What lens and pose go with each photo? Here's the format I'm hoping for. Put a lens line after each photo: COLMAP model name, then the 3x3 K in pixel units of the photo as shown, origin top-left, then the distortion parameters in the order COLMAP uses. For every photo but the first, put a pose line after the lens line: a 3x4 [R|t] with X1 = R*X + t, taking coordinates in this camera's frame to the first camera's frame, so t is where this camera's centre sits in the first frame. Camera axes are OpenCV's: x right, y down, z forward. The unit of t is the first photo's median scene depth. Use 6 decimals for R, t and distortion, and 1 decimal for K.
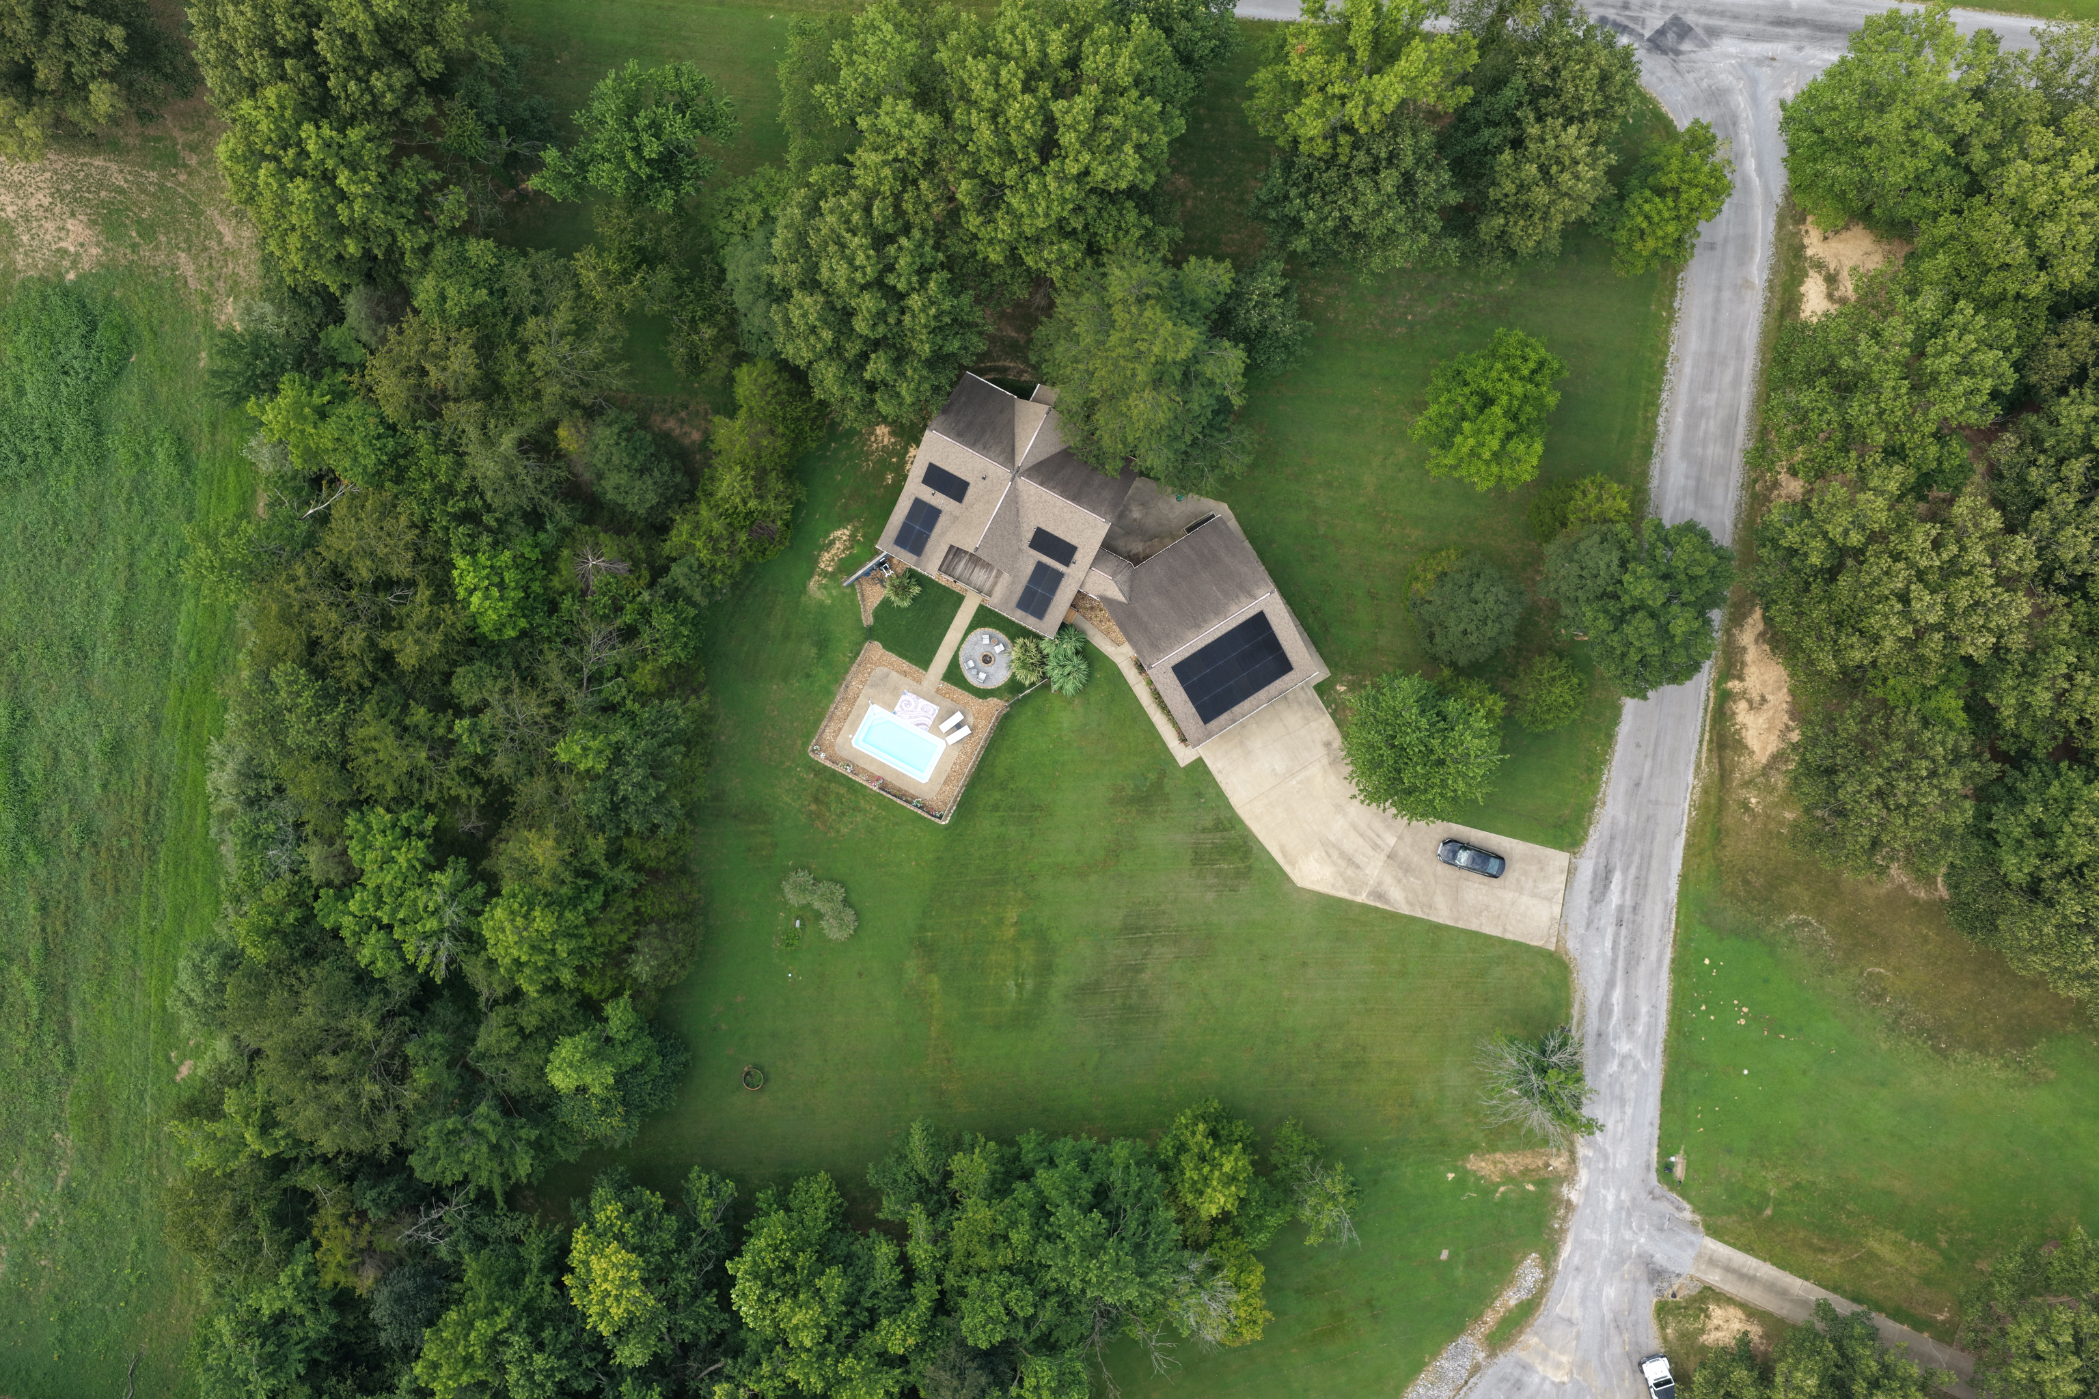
lens RADIAL K [[1743.5, 0, 1054.6], [0, 1743.5, 700.8], [0, 0, 1]] dist [-0.008086, 0.035815]
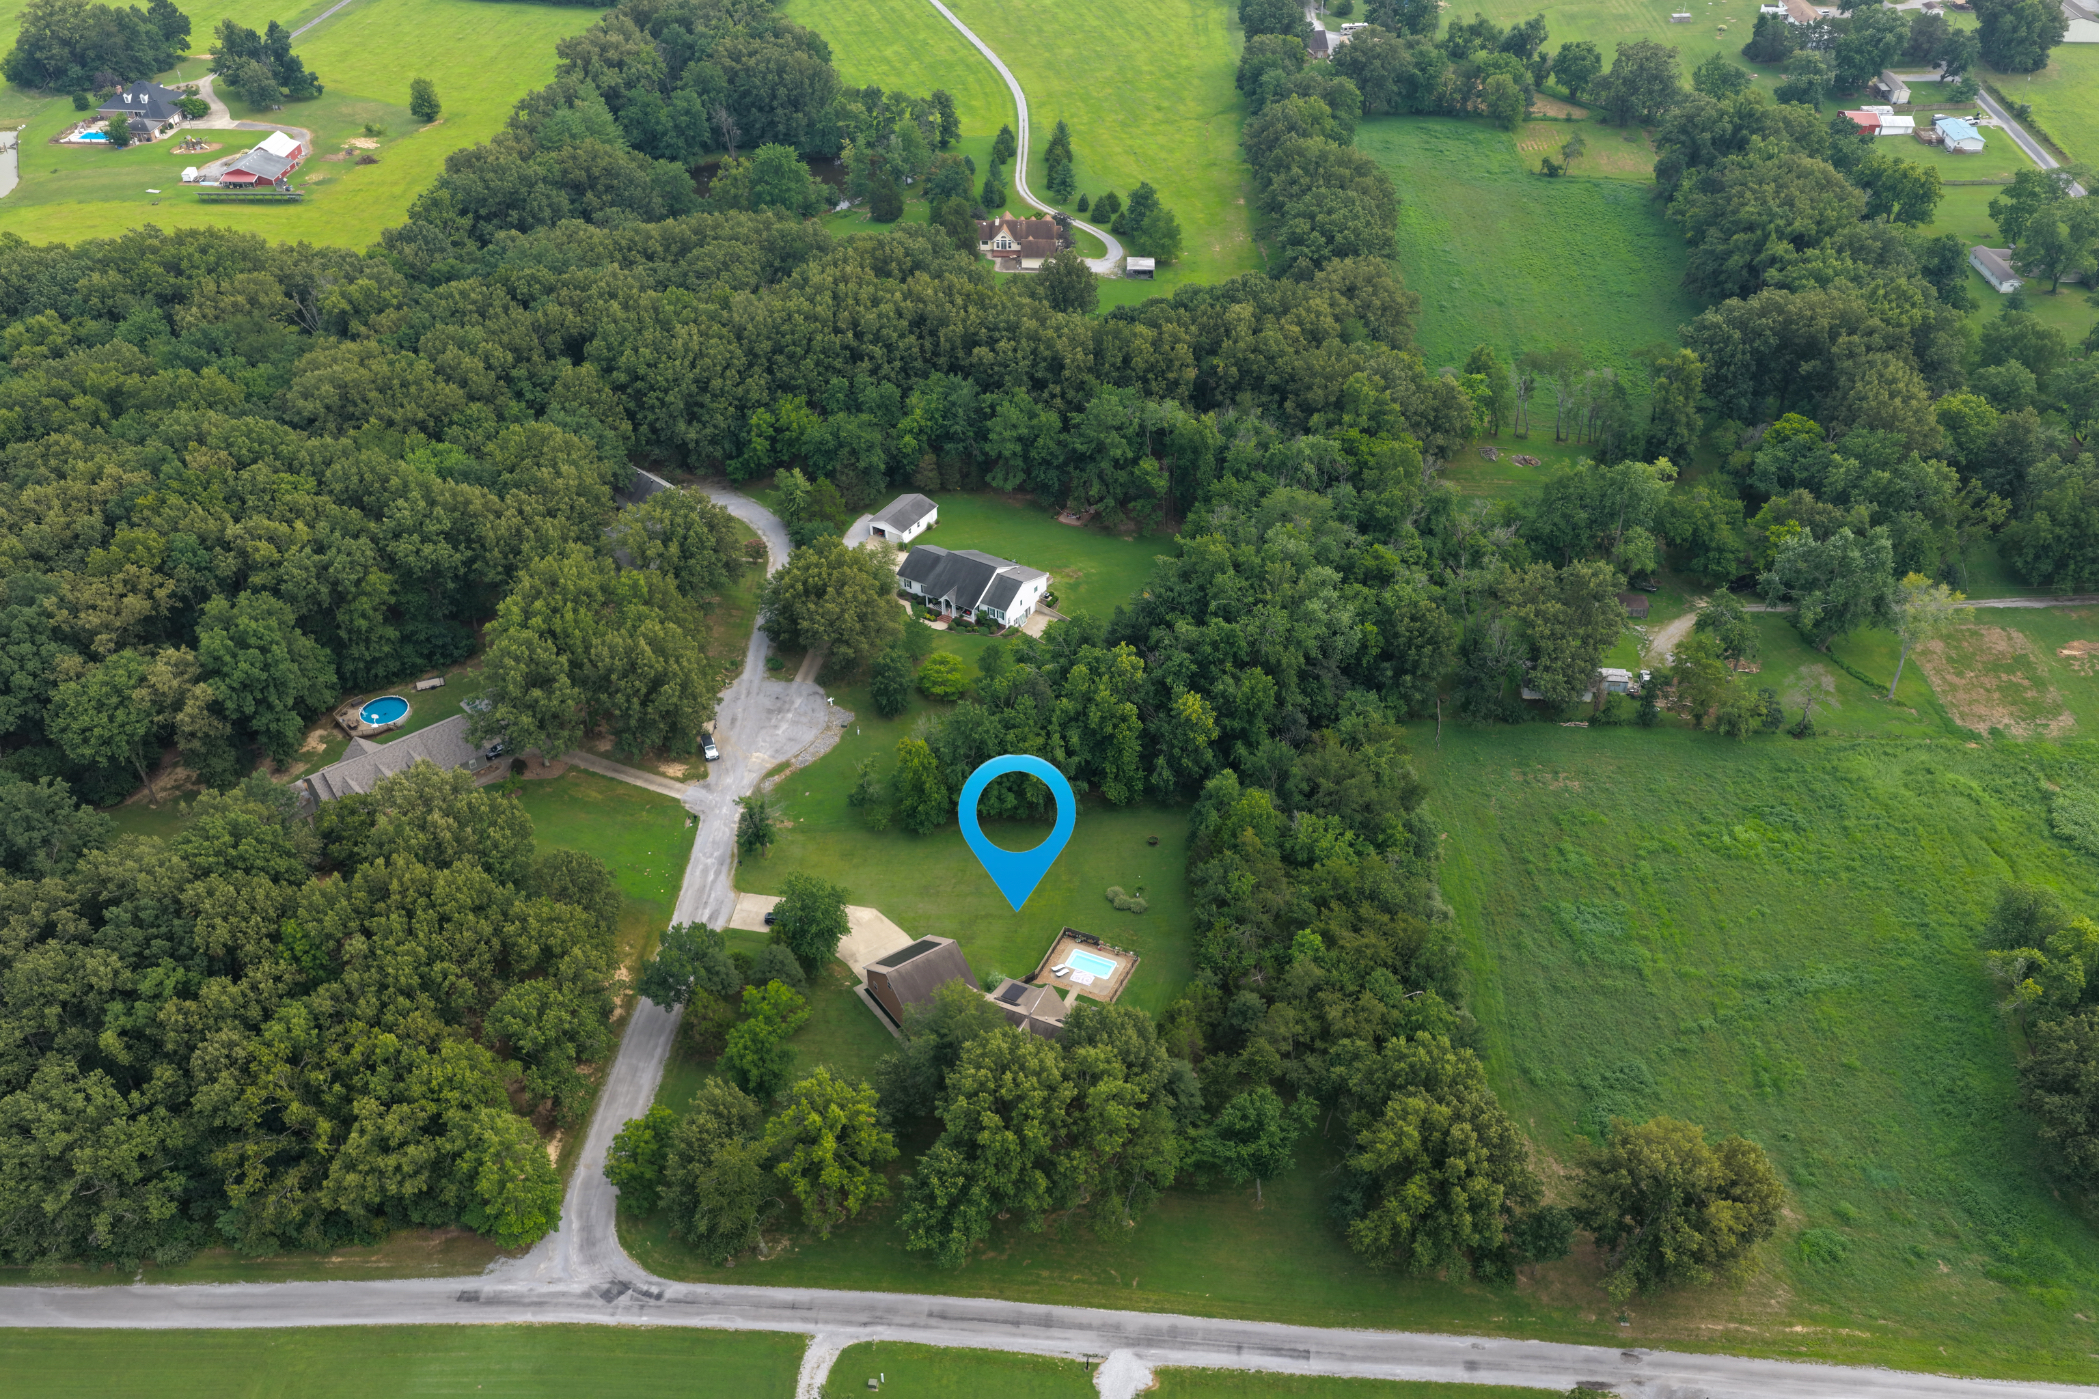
lens RADIAL K [[1743.5, 0, 1052.6], [0, 1743.5, 700.8], [0, 0, 1]] dist [-0.008086, 0.035815]
pose [[-0.998614, 0.038220, -0.036171, 0.006430], [-0.051878, -0.599814, 0.798456, -1.280412], [0.008821, 0.799226, 0.600966, -0.316898]]
